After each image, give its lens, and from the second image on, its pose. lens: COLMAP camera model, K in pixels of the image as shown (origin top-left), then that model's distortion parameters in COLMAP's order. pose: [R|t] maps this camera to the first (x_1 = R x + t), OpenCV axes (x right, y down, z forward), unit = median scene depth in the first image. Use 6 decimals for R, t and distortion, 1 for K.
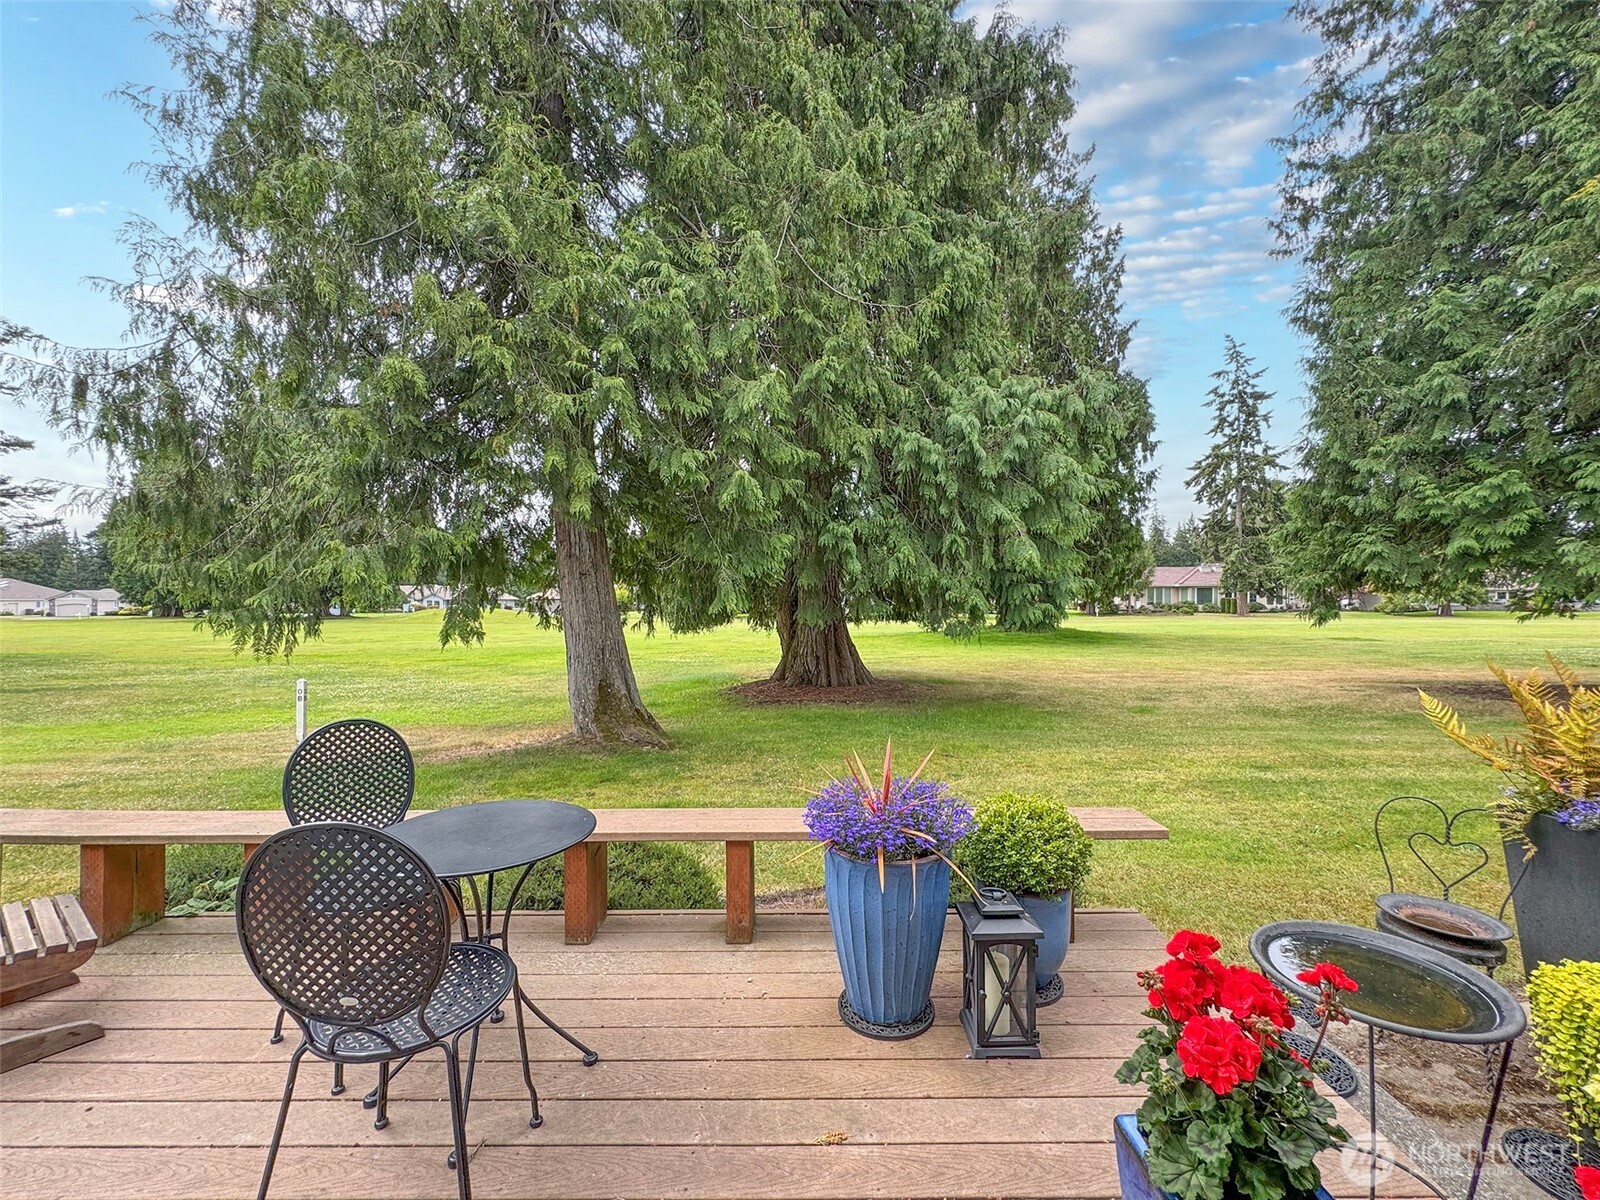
lens RADIAL K [[638.3, 0, 800.0], [0, 638.3, 600.0], [0, 0, 1]] dist [-0.001342, 0.002115]
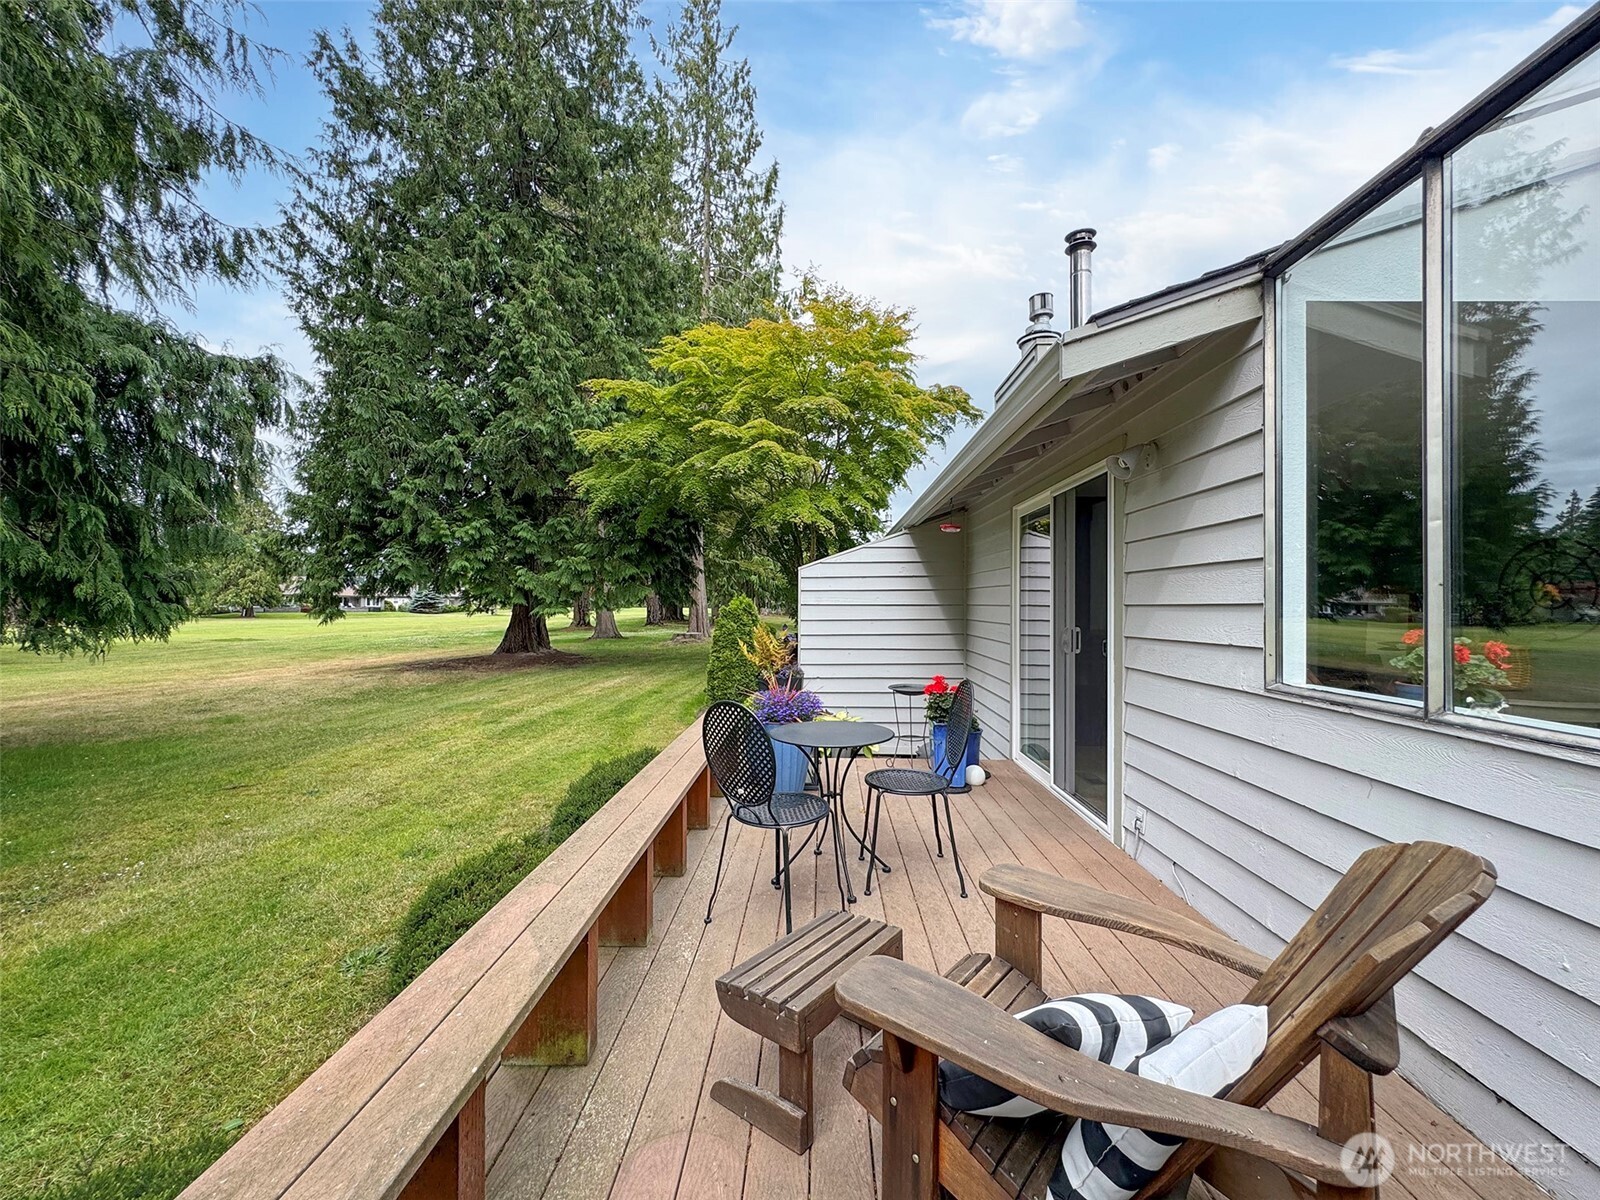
lens RADIAL K [[638.3, 0, 800.0], [0, 638.3, 600.0], [0, 0, 1]] dist [-0.001342, 0.002115]
pose [[0.033567, 0.010969, 0.999376, -0.295103], [-0.006711, 0.999920, -0.010750, 0.003988], [-0.999414, -0.006346, 0.033638, 0.126747]]
